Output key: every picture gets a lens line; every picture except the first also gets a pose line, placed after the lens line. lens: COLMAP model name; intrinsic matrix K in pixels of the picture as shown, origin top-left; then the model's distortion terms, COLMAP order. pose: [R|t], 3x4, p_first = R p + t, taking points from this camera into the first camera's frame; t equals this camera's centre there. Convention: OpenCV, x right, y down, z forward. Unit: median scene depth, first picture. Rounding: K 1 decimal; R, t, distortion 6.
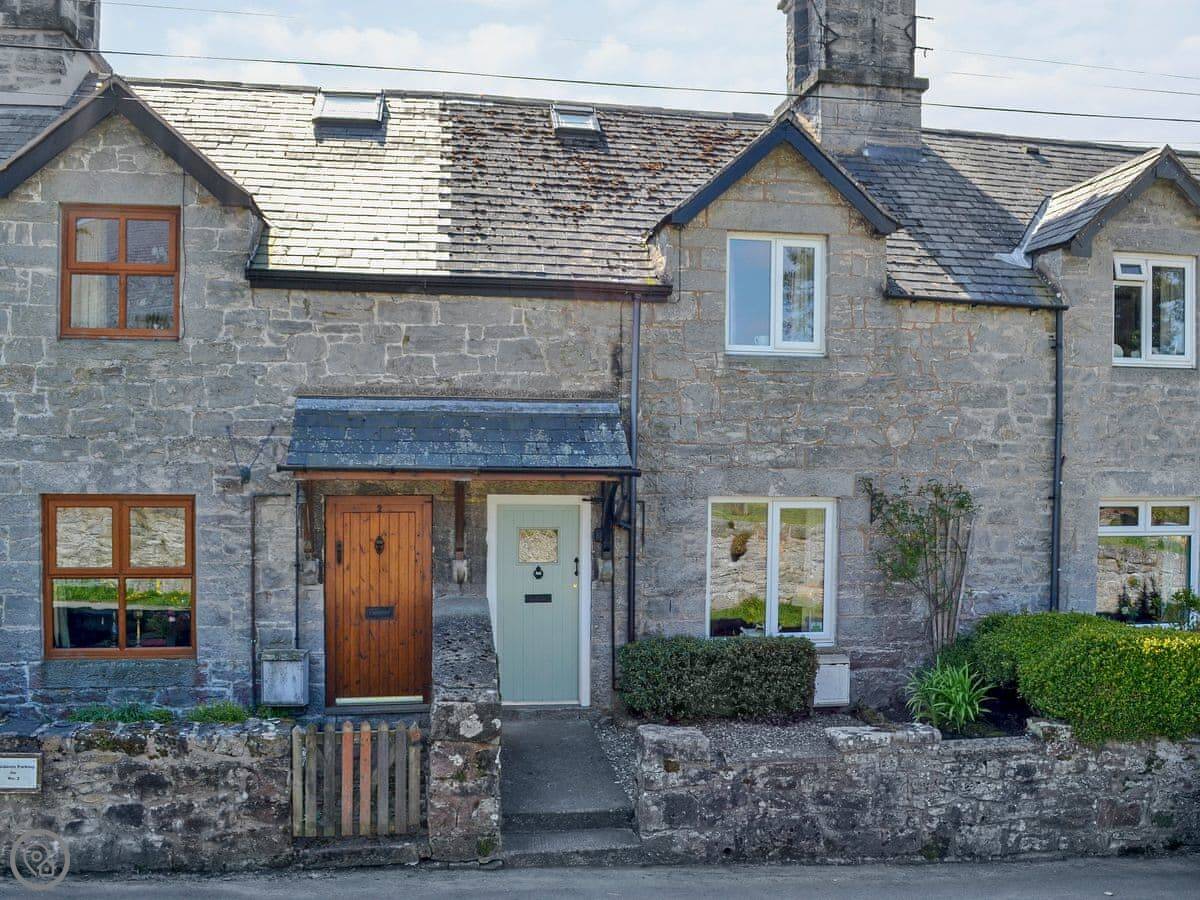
lens RADIAL K [[1133.7, 0, 600.5], [0, 1133.7, 416.8], [0, 0, 1]] dist [-0.085960, -0.010254]
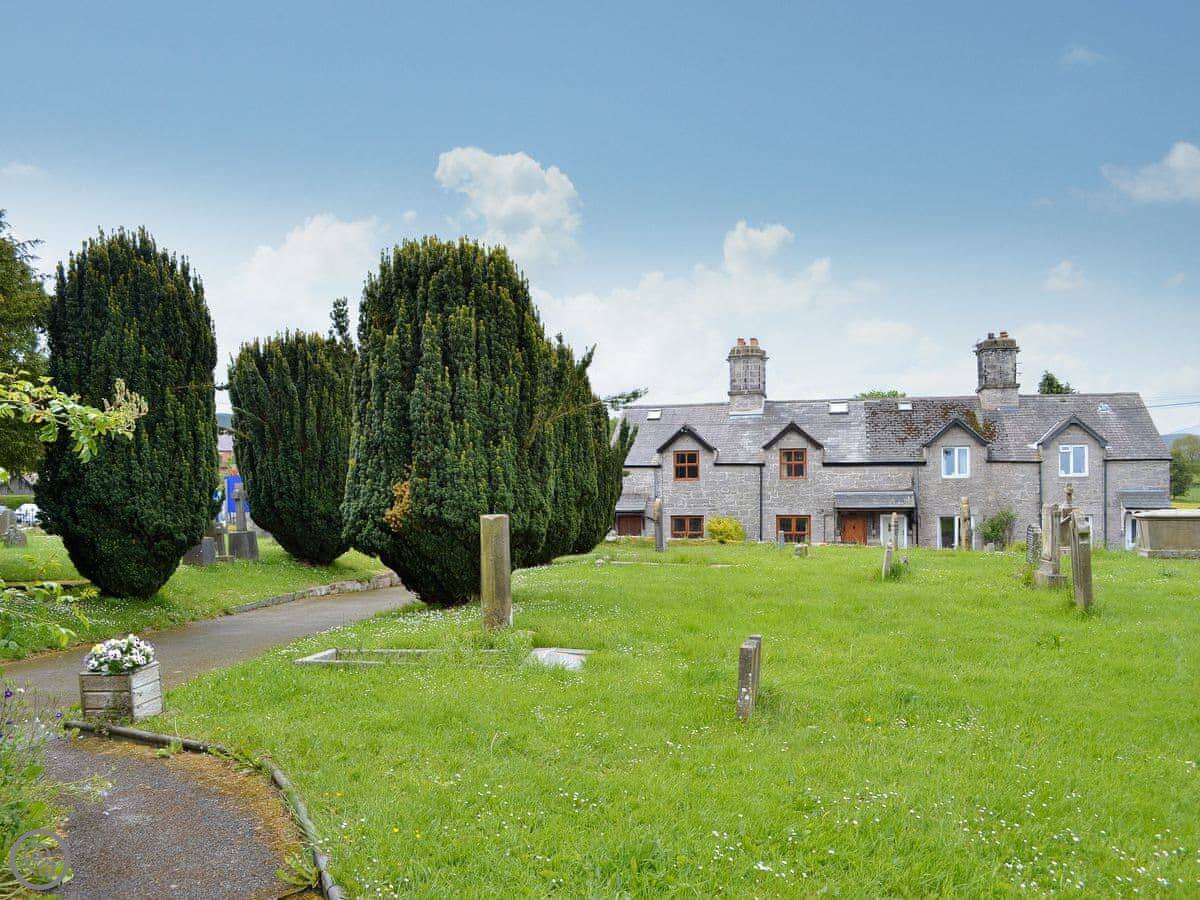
lens RADIAL K [[1133.7, 0, 600.5], [0, 1133.7, 416.8], [0, 0, 1]] dist [-0.085960, -0.010254]
pose [[0.937592, -0.041214, -0.345286, 0.350426], [0.018533, 0.997463, -0.068734, -0.021870], [0.347242, 0.058045, 0.935977, -3.012911]]
